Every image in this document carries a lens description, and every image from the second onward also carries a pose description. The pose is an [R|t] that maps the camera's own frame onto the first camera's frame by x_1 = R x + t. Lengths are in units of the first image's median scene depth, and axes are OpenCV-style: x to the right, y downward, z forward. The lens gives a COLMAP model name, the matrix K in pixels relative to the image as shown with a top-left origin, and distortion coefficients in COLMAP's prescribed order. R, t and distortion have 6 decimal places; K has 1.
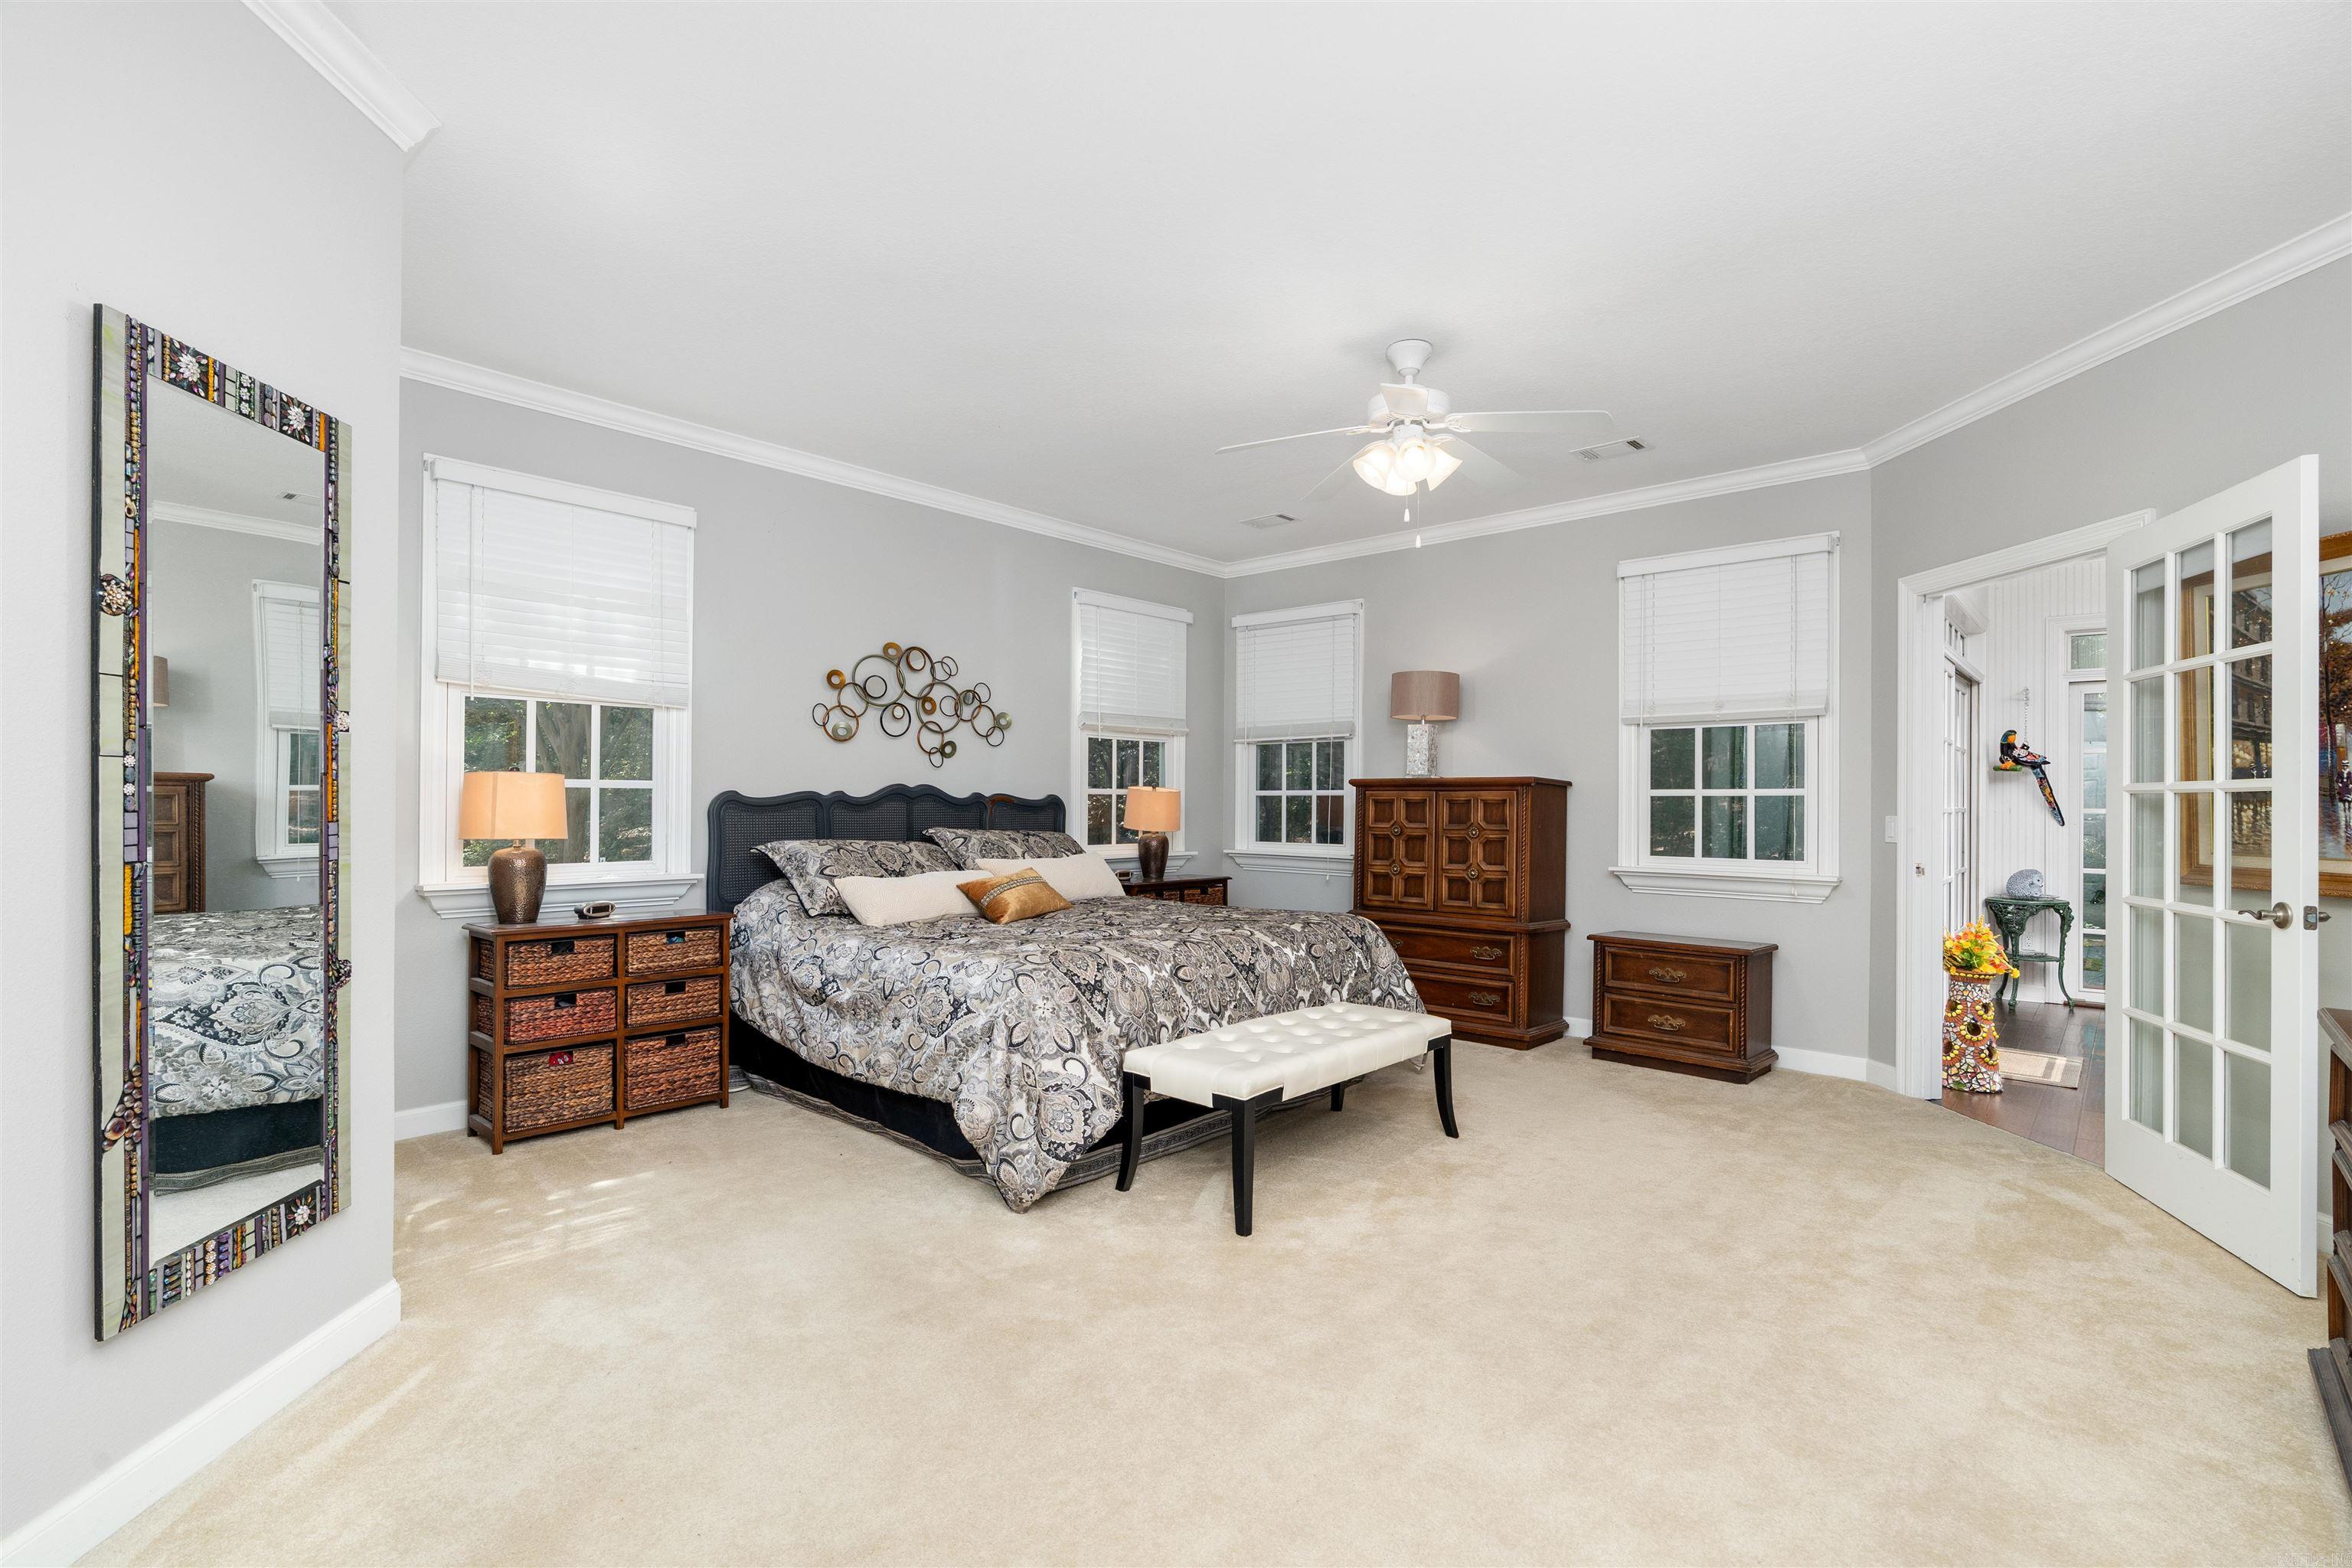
lens RADIAL K [[1083.5, 0, 1163.1], [0, 1083.5, 788.0], [0, 0, 1]] dist [-0.001285, 0.000723]
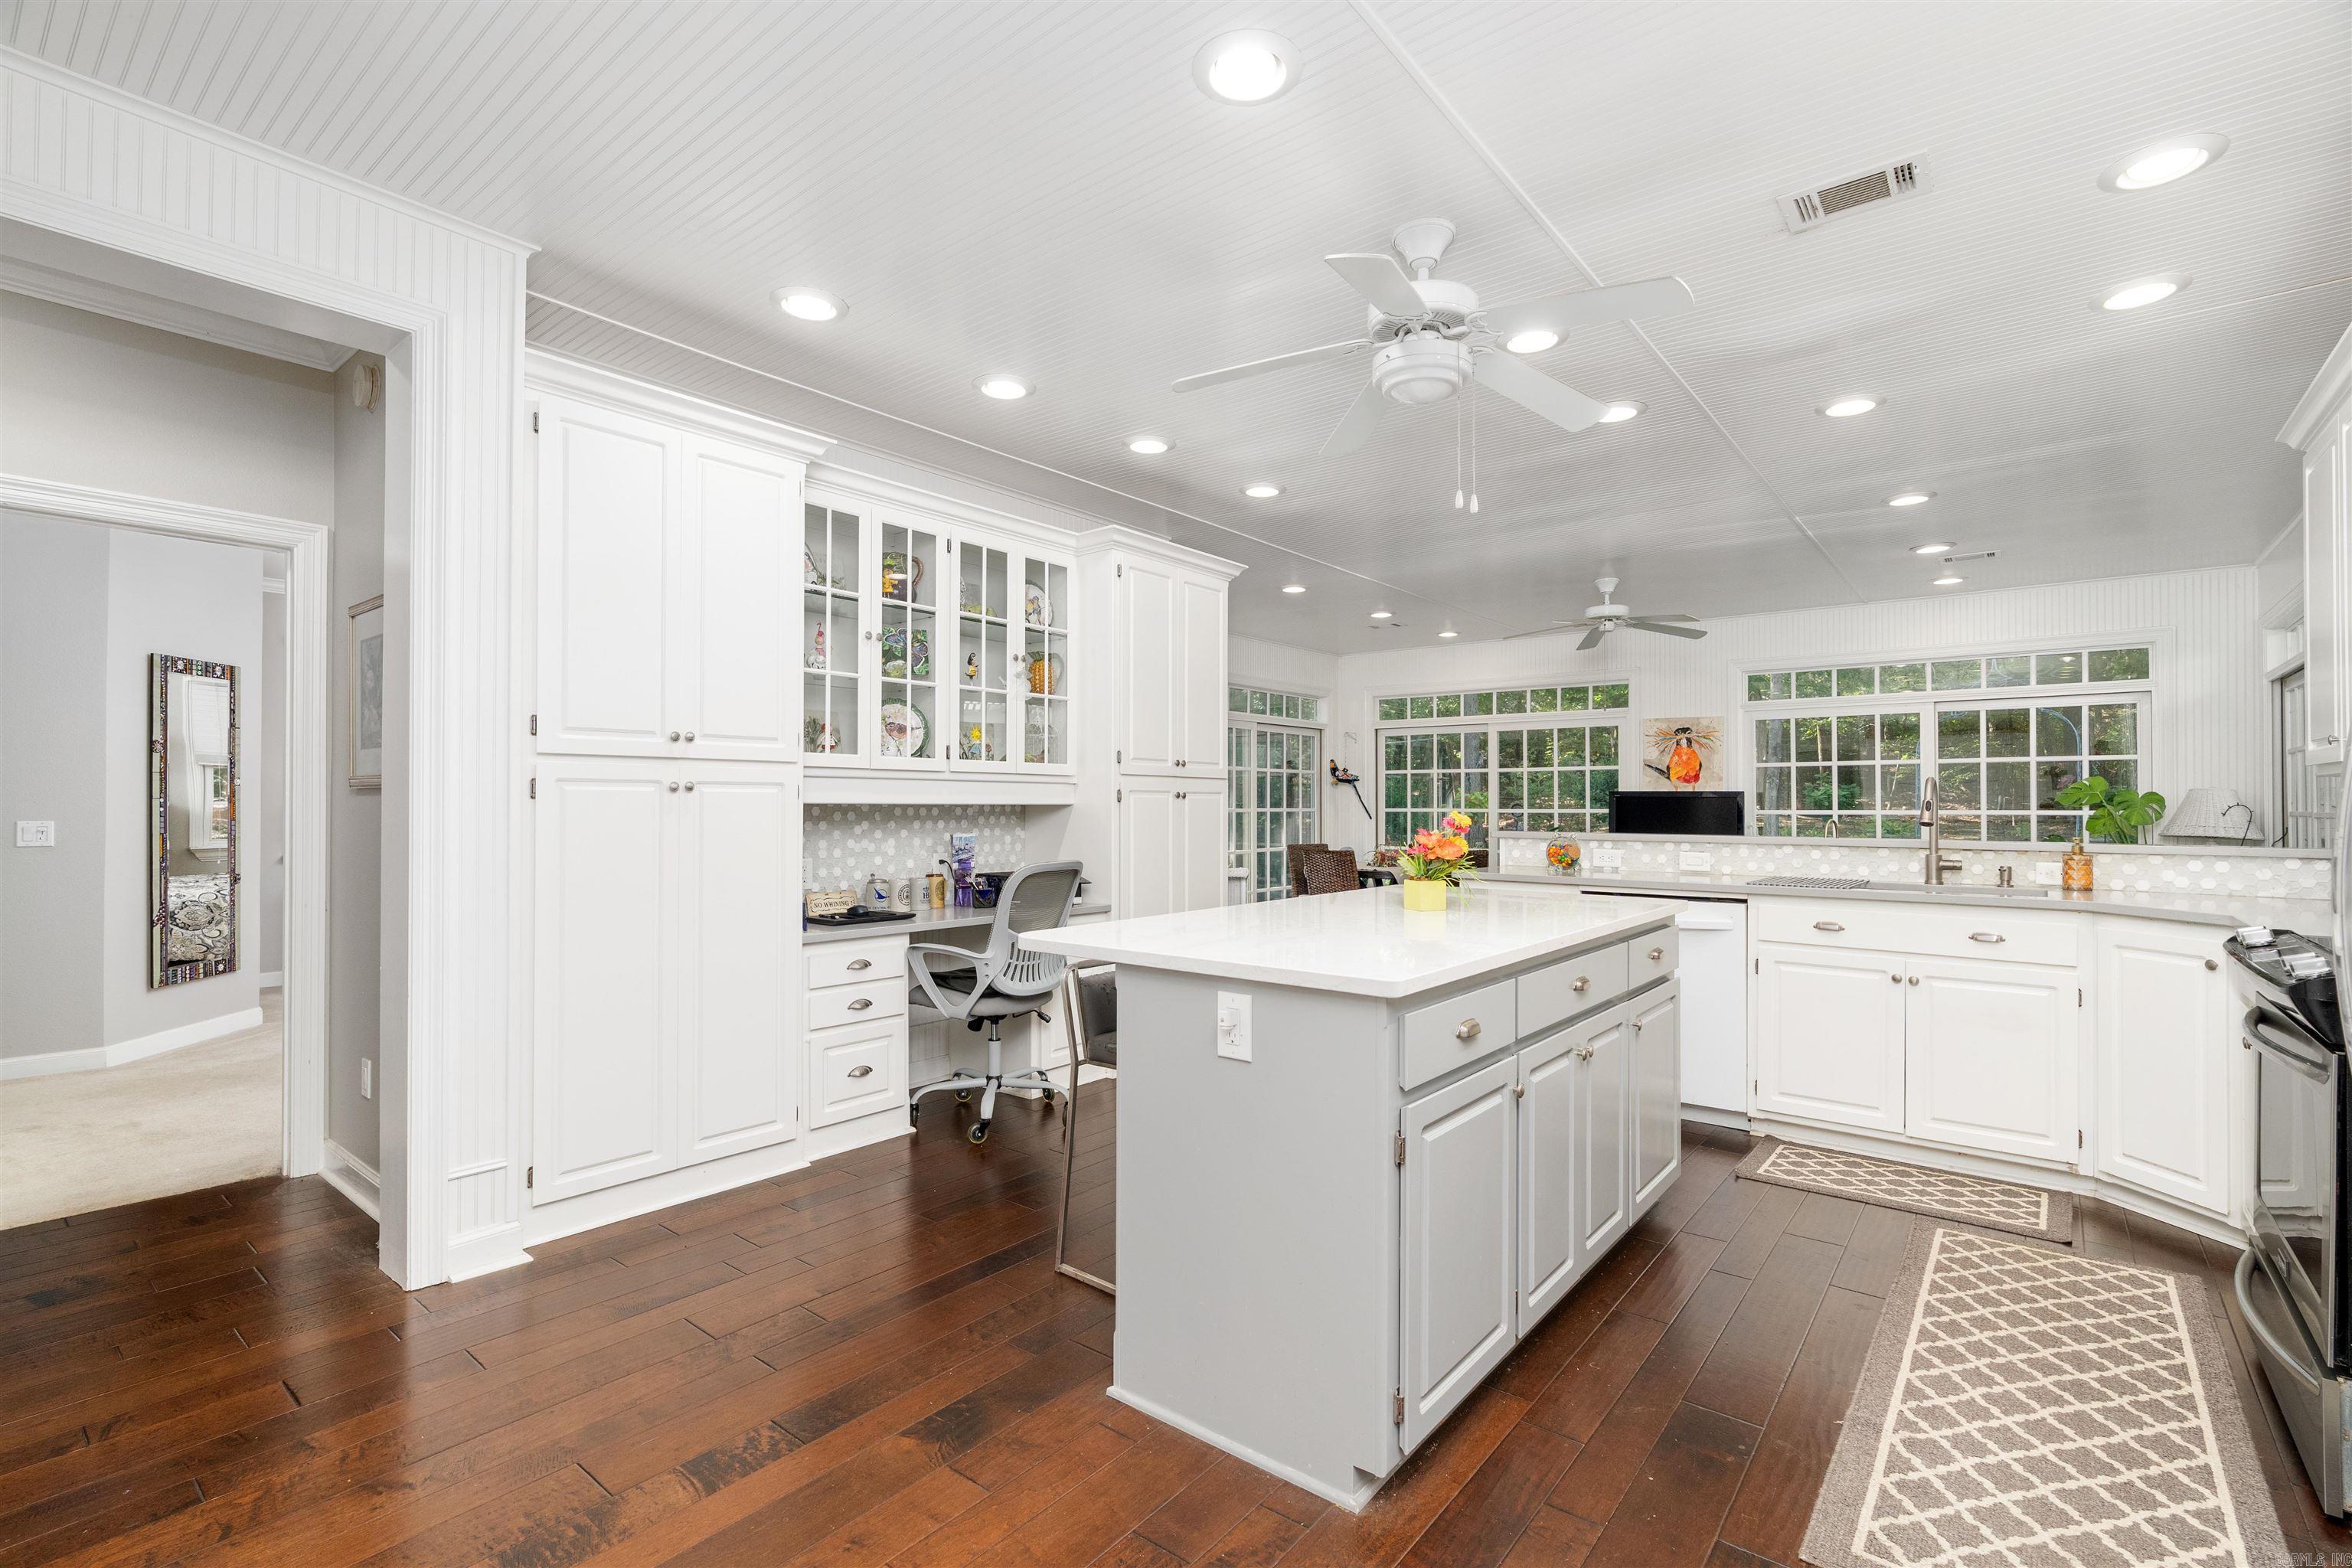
lens RADIAL K [[1083.5, 0, 1177.6], [0, 1083.5, 782.5], [0, 0, 1]] dist [-0.001285, 0.000723]
pose [[0.998539, -0.007684, 0.053494, 0.613765], [0.008197, 0.999922, -0.009379, -0.008060], [-0.053418, 0.009804, 0.998524, -0.775821]]
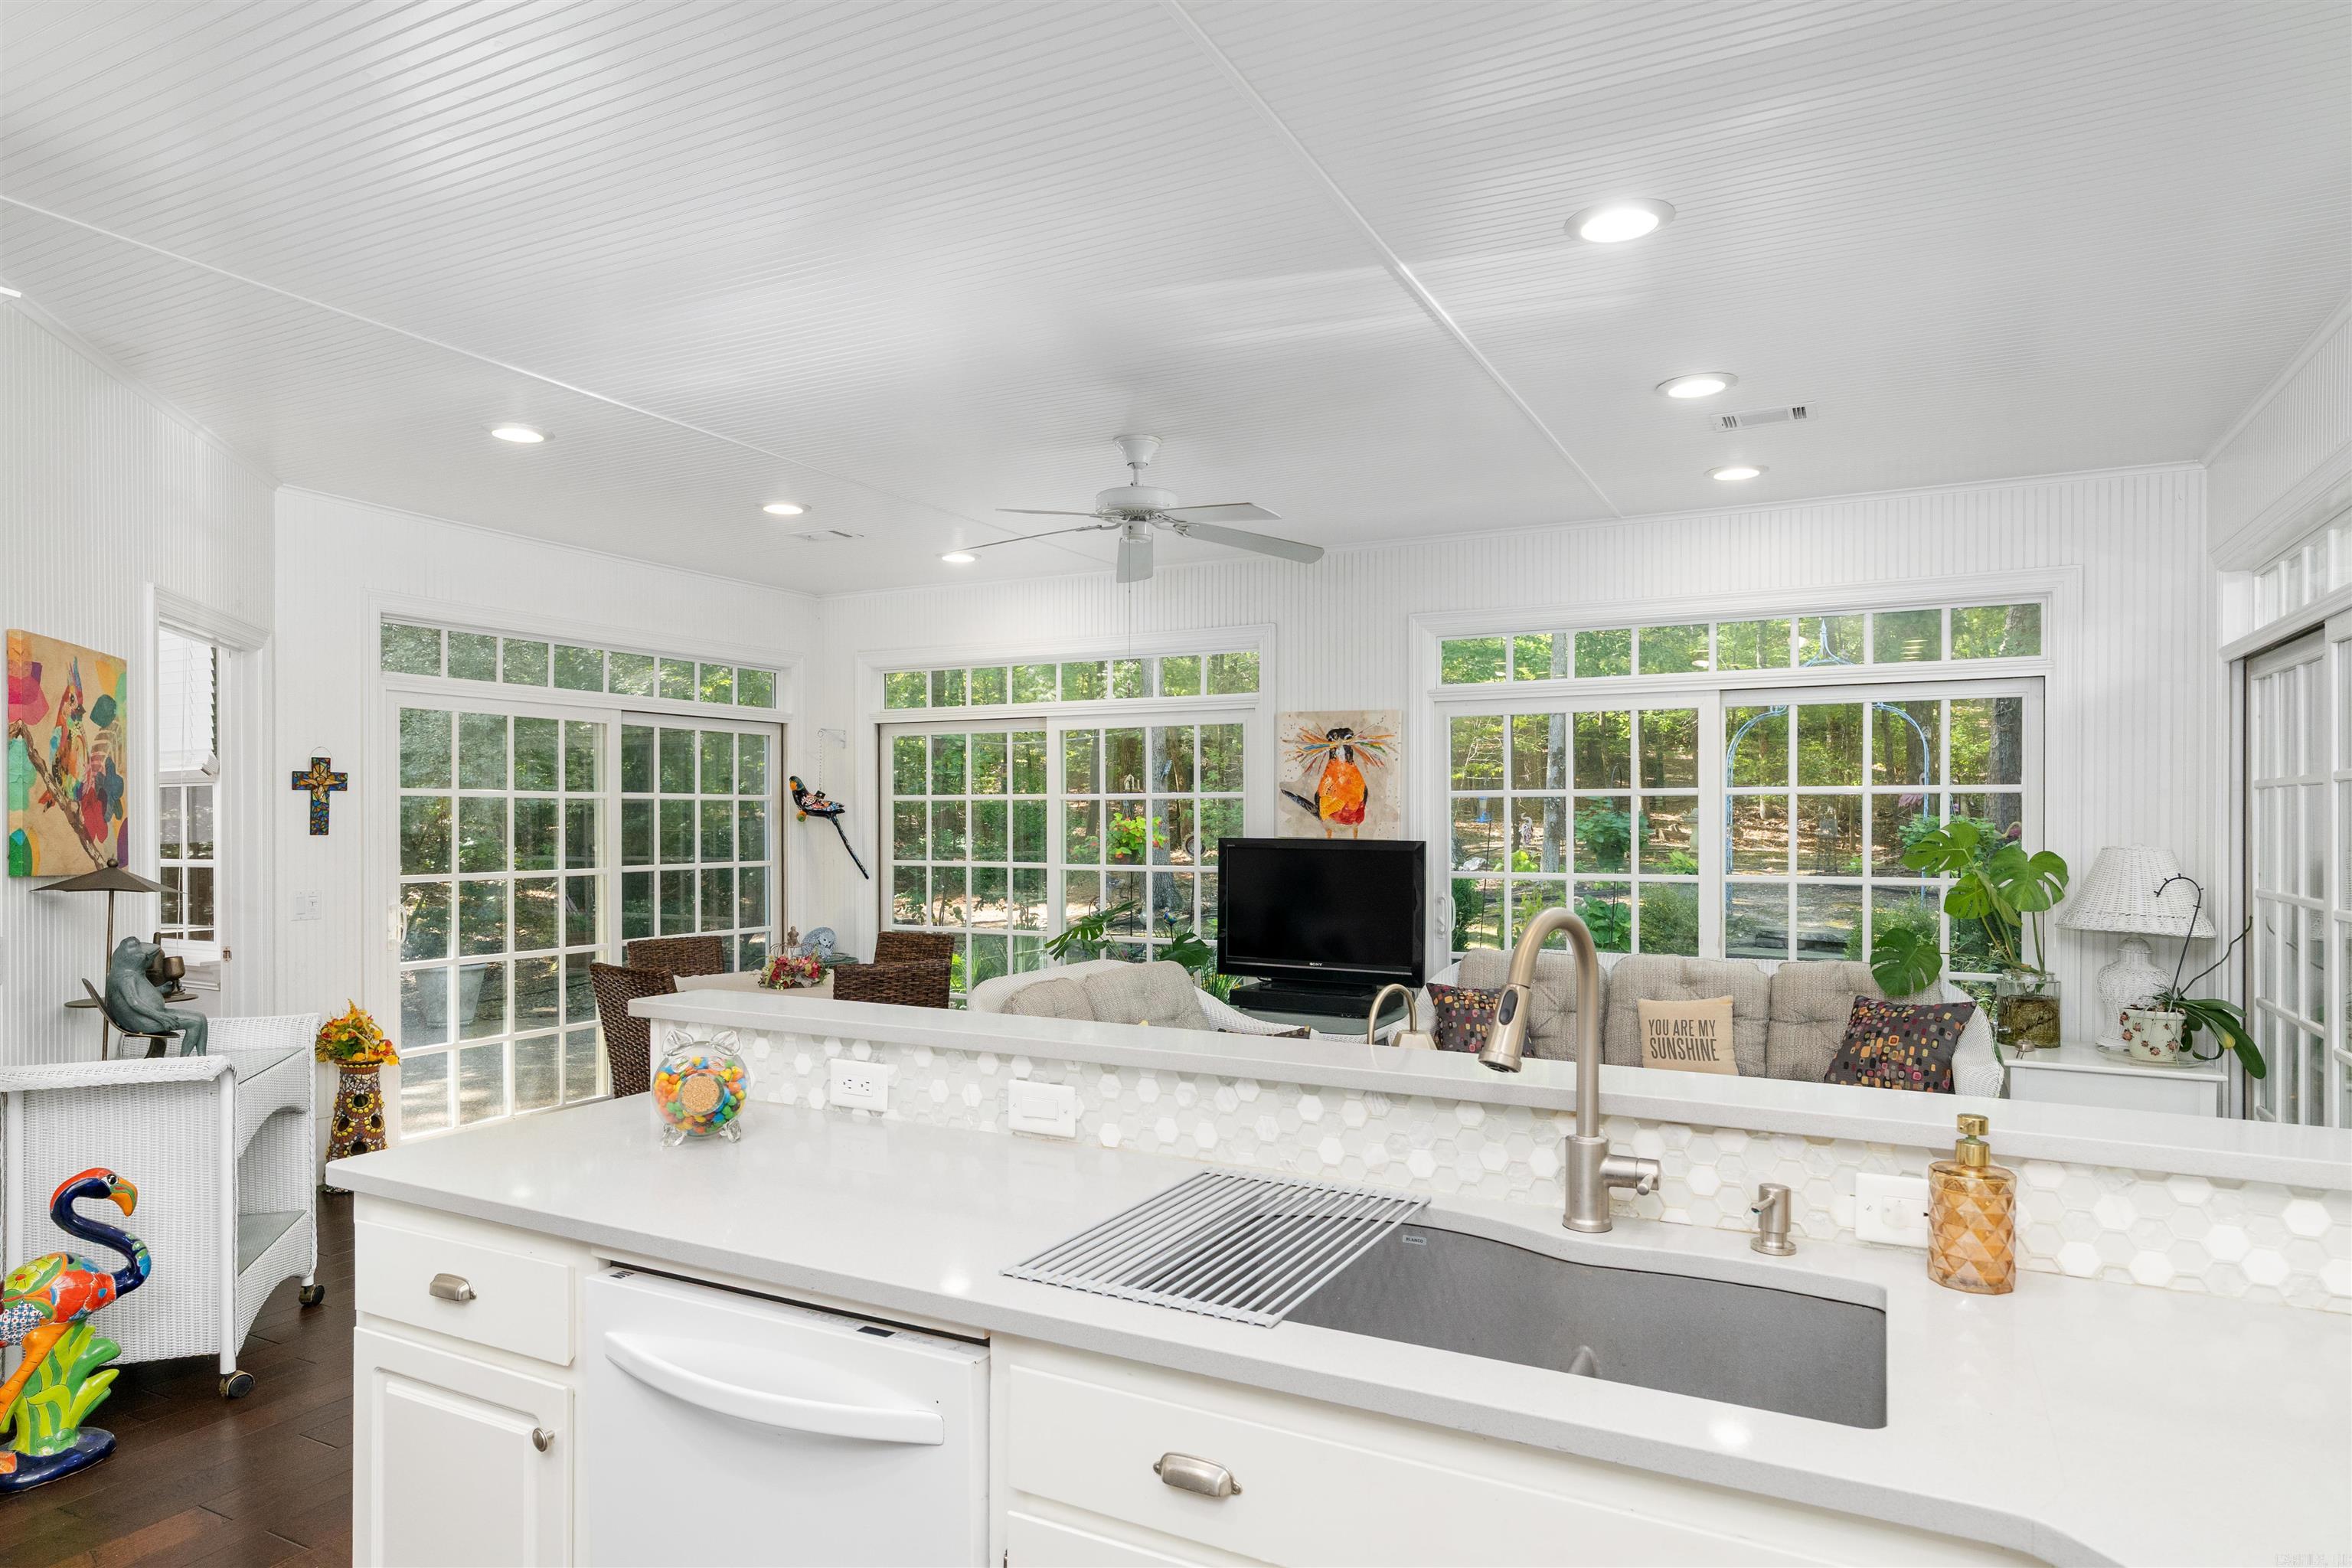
lens RADIAL K [[1380.6, 0, 1178.0], [0, 1380.6, 810.3], [0, 0, 1]] dist [-0.001359, 0.000606]
pose [[0.967468, -0.010930, 0.252756, 1.051872], [0.008719, 0.999913, 0.009868, -0.043855], [-0.252842, -0.007343, 0.967480, -0.285720]]
